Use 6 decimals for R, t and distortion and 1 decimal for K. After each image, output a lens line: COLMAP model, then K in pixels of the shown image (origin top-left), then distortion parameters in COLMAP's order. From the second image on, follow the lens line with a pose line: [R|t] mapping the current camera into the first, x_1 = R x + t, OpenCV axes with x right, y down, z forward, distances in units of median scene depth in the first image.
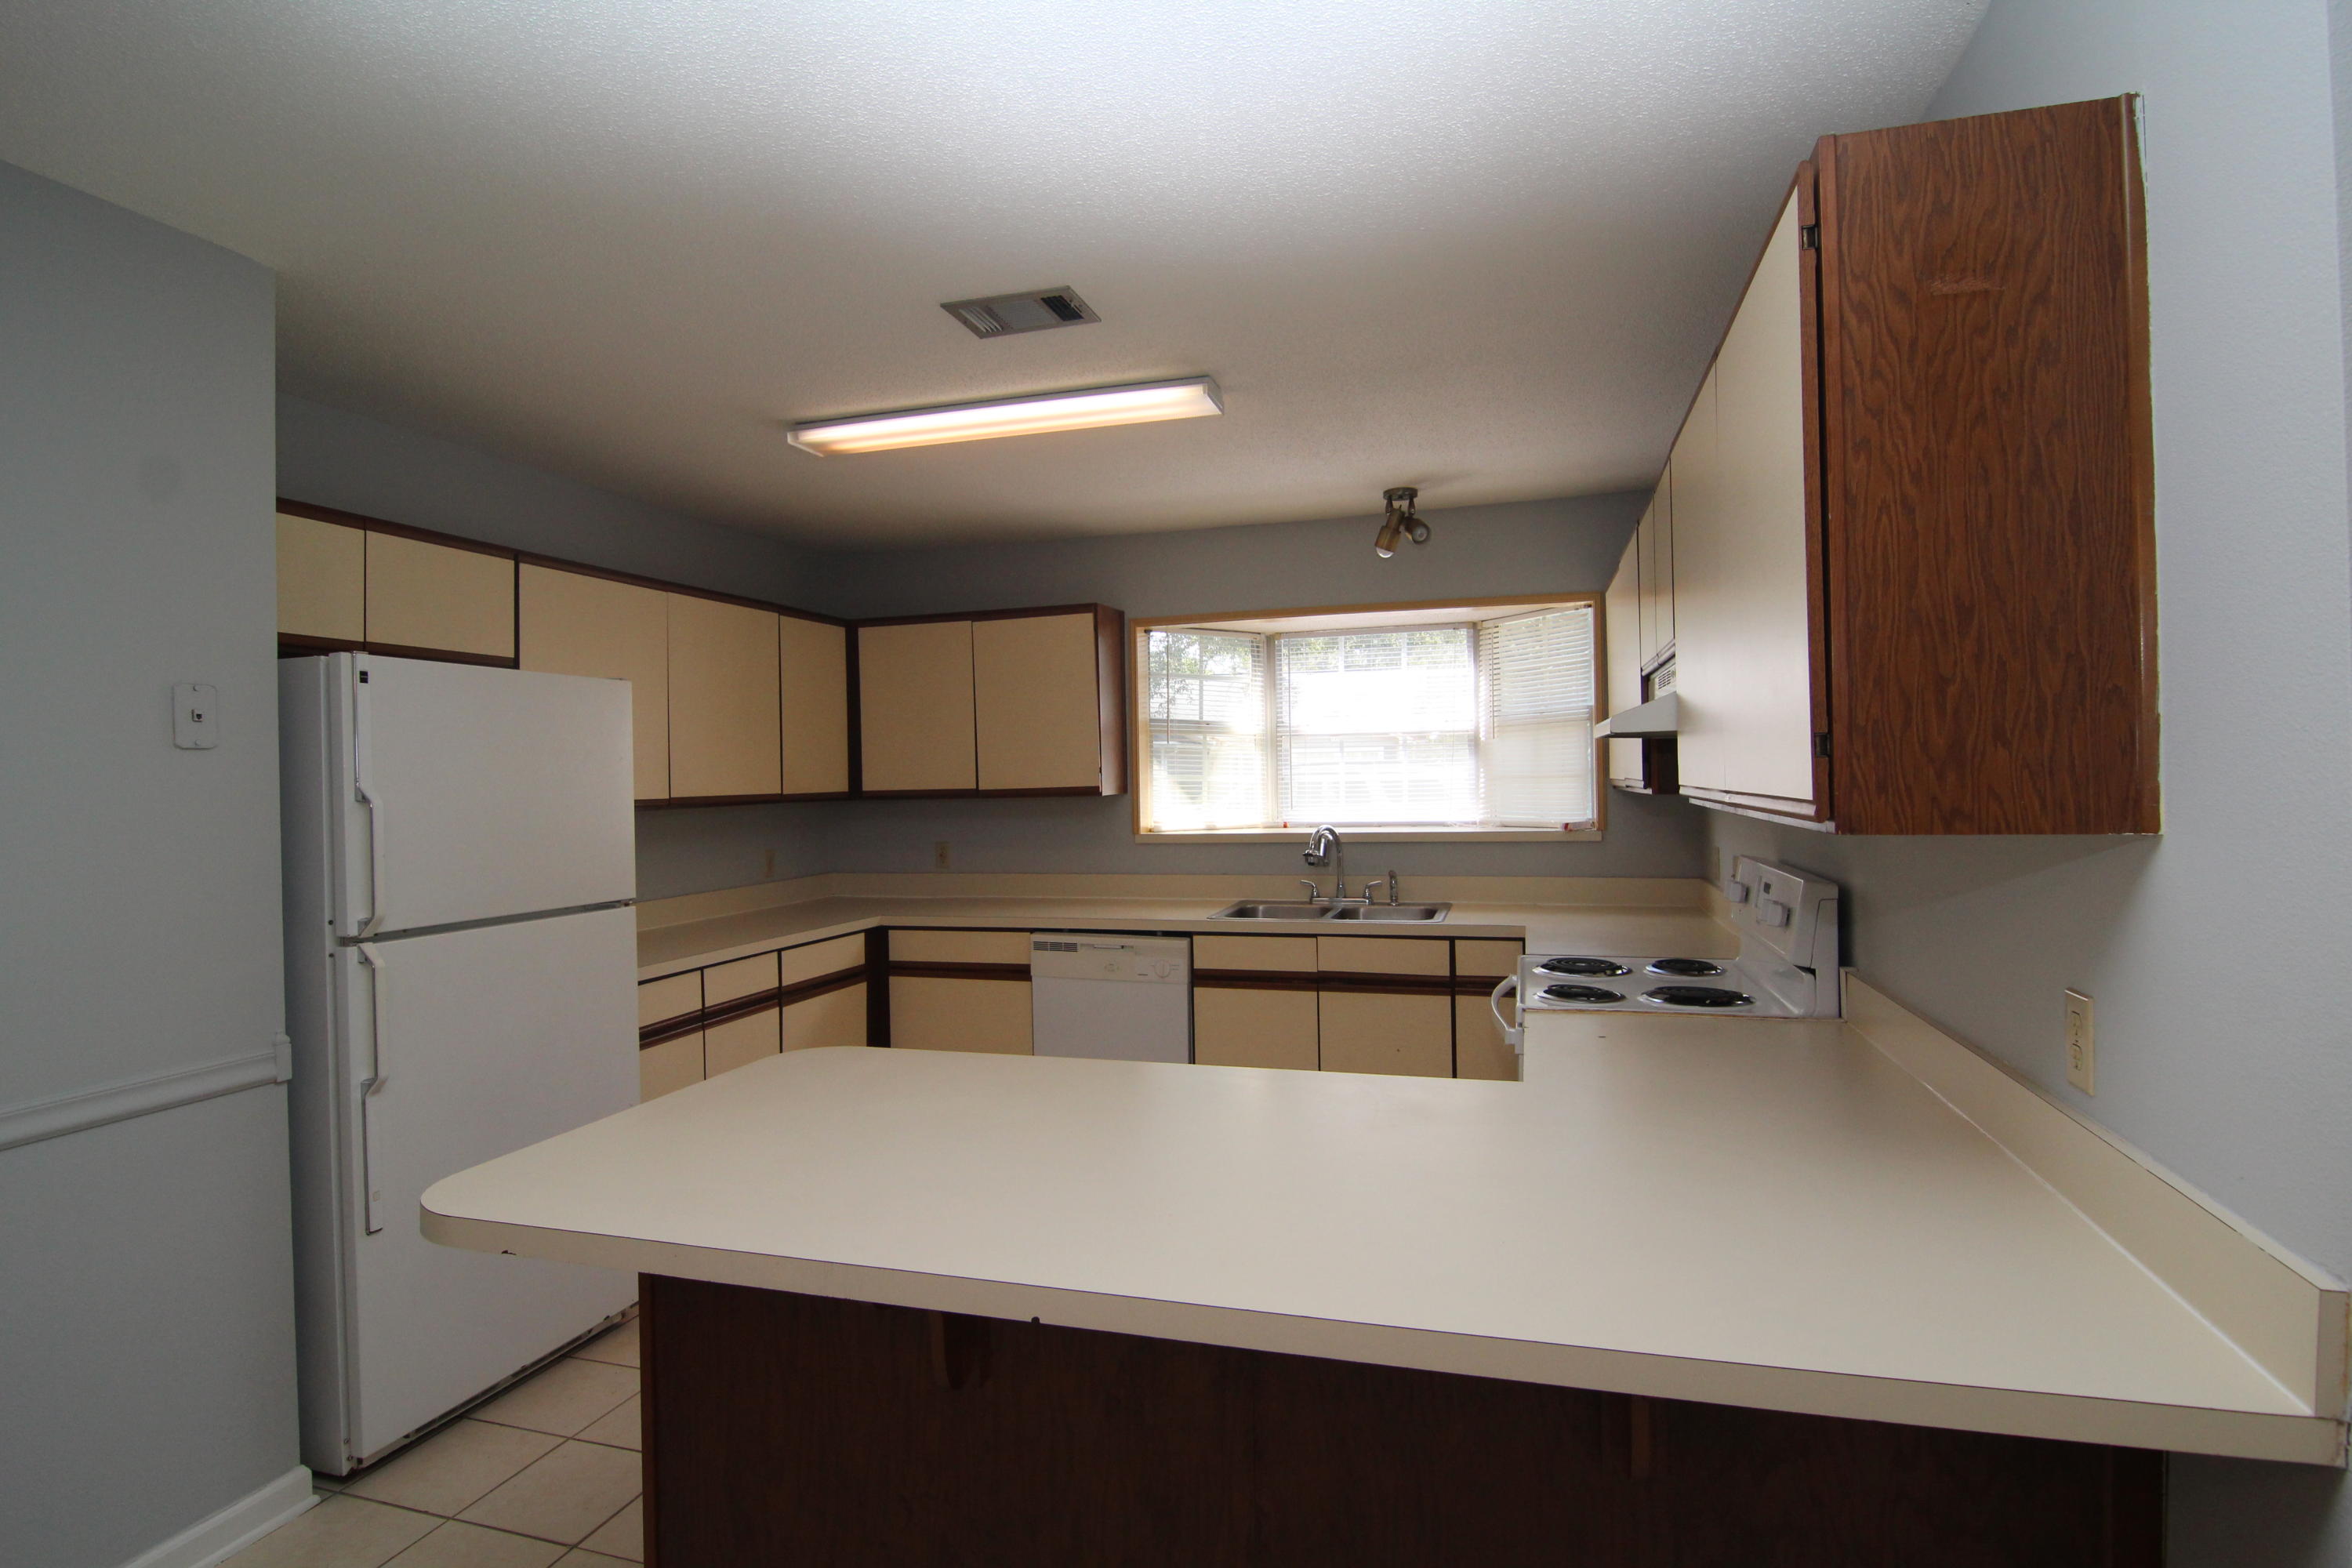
lens RADIAL K [[1190.8, 0, 1175.0], [0, 1190.8, 777.4], [0, 0, 1]] dist [-0.002231, -0.012021]
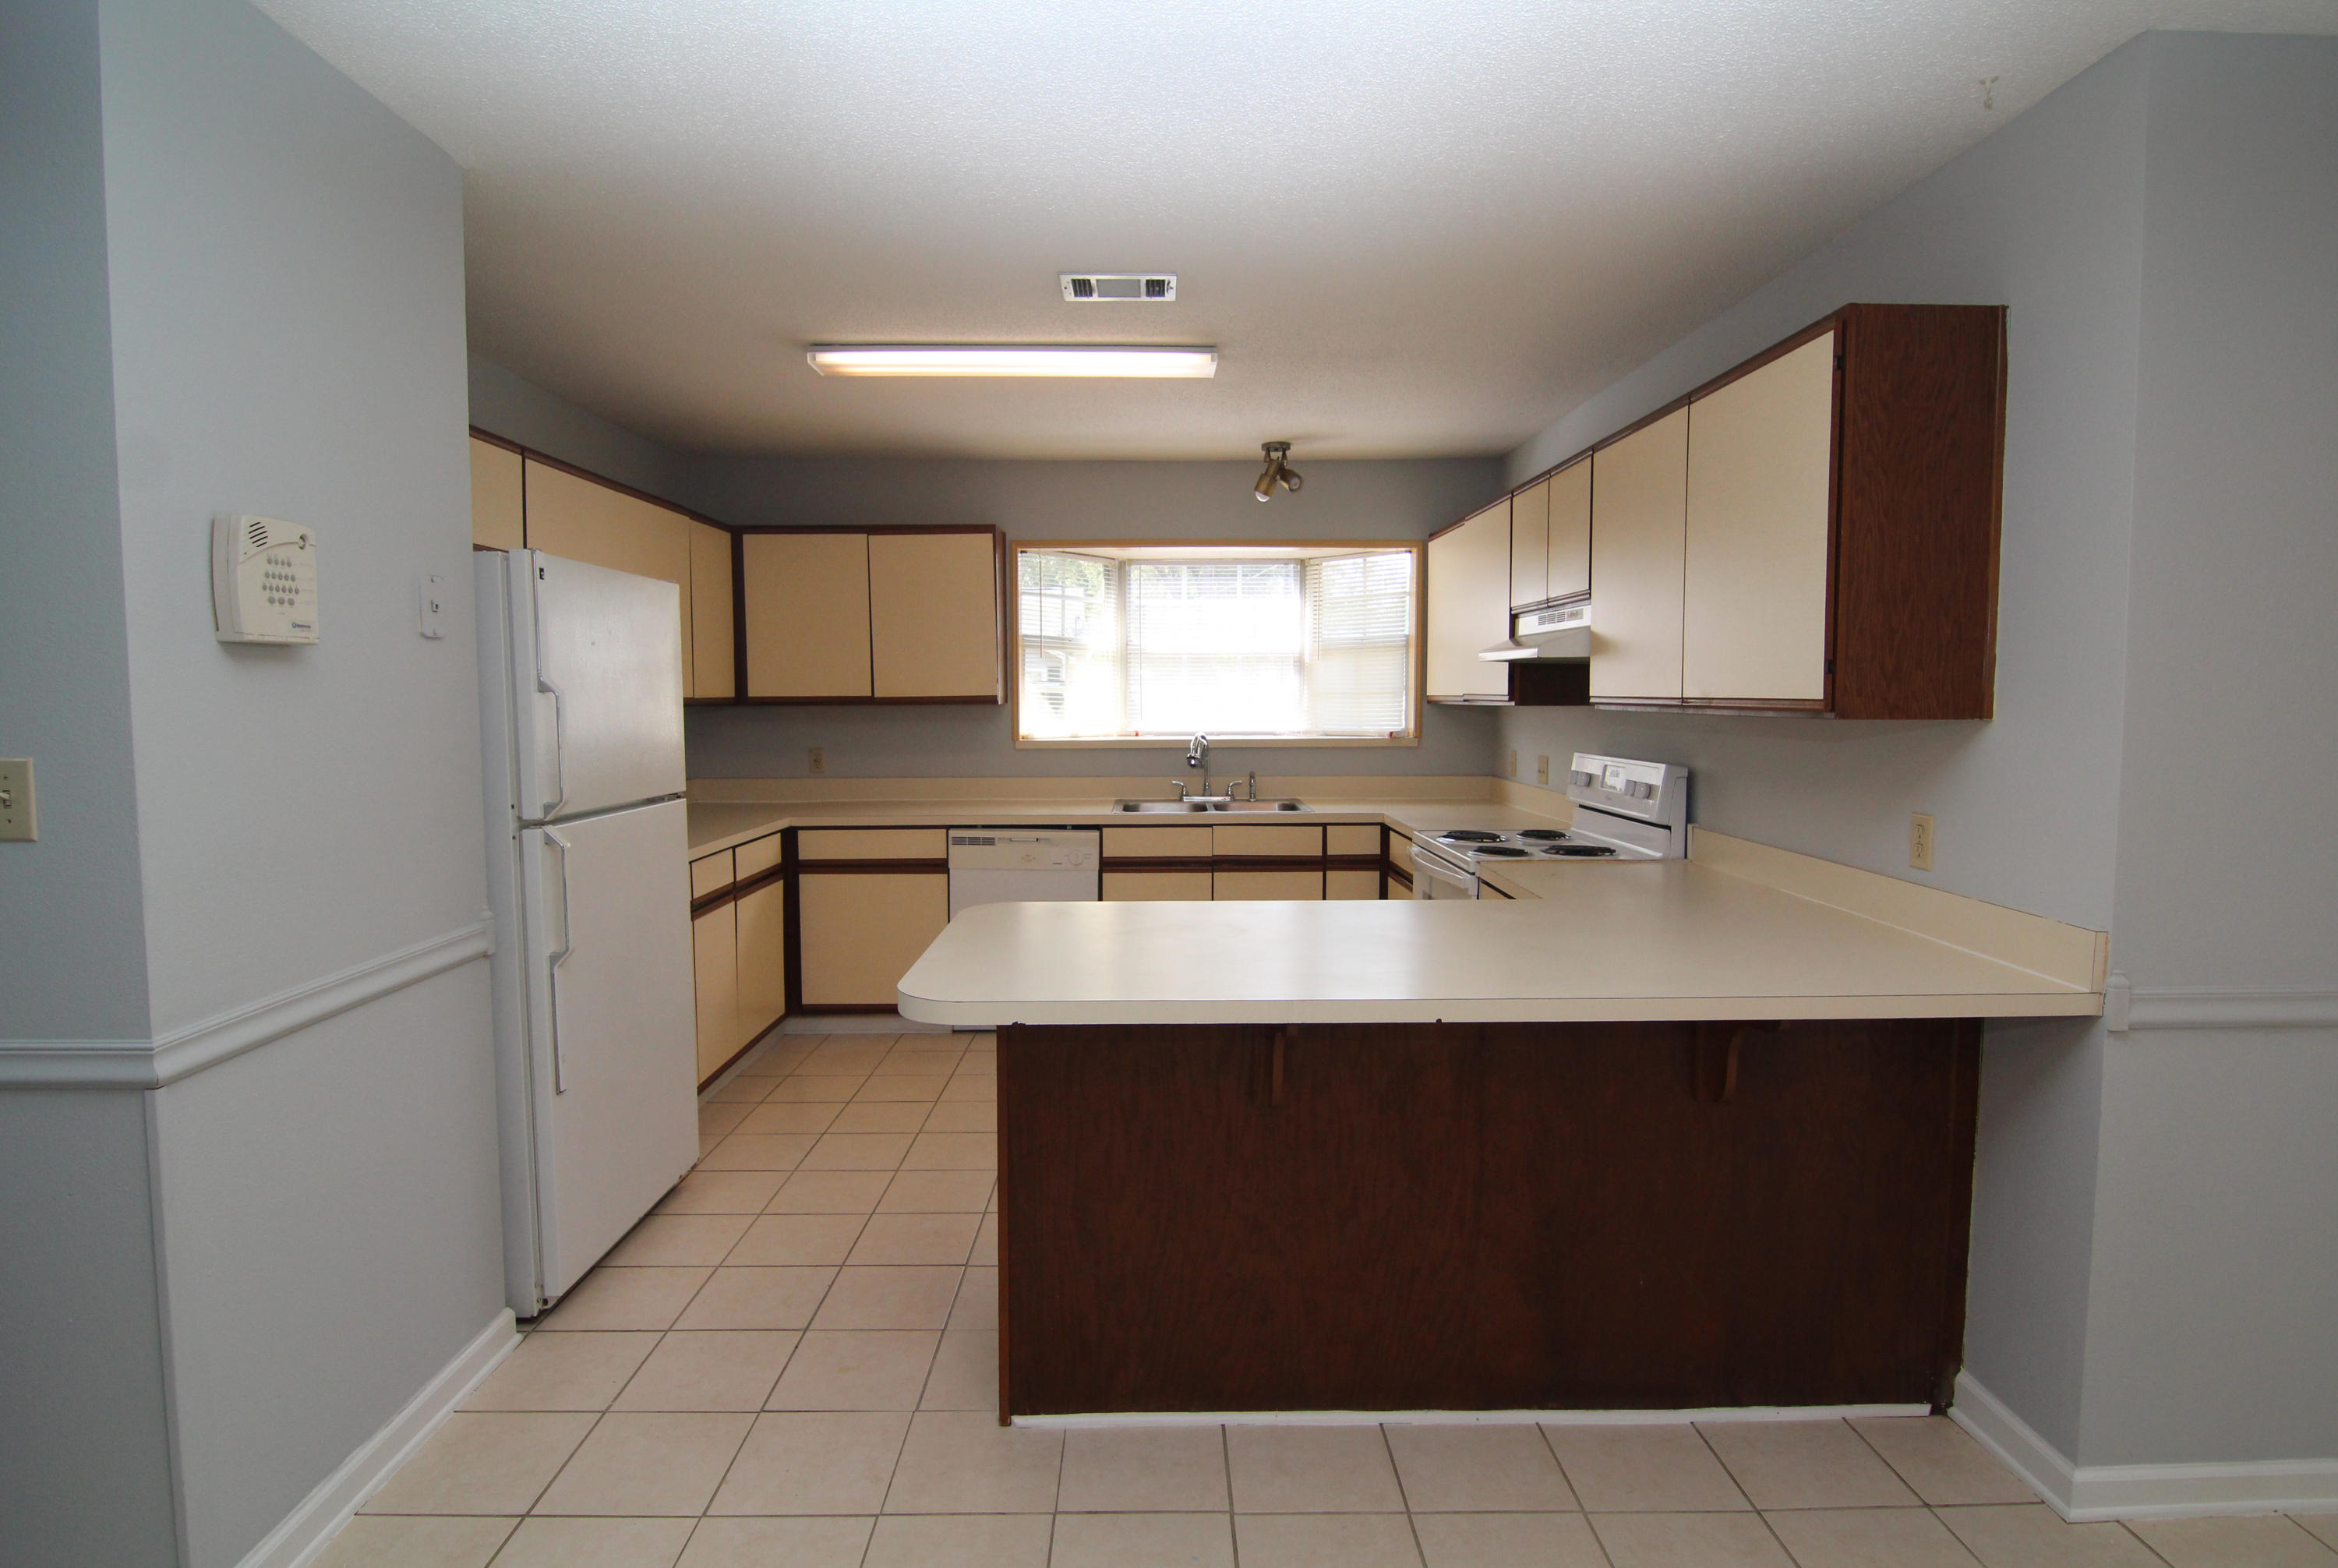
lens RADIAL K [[1215.0, 0, 1171.5], [0, 1215.0, 777.9], [0, 0, 1]] dist [-0.000930, -0.014103]
pose [[0.951926, -0.004979, 0.306286, -0.271449], [-0.015076, 0.997895, 0.063077, 0.011065], [-0.305956, -0.064662, 0.949847, -0.114676]]
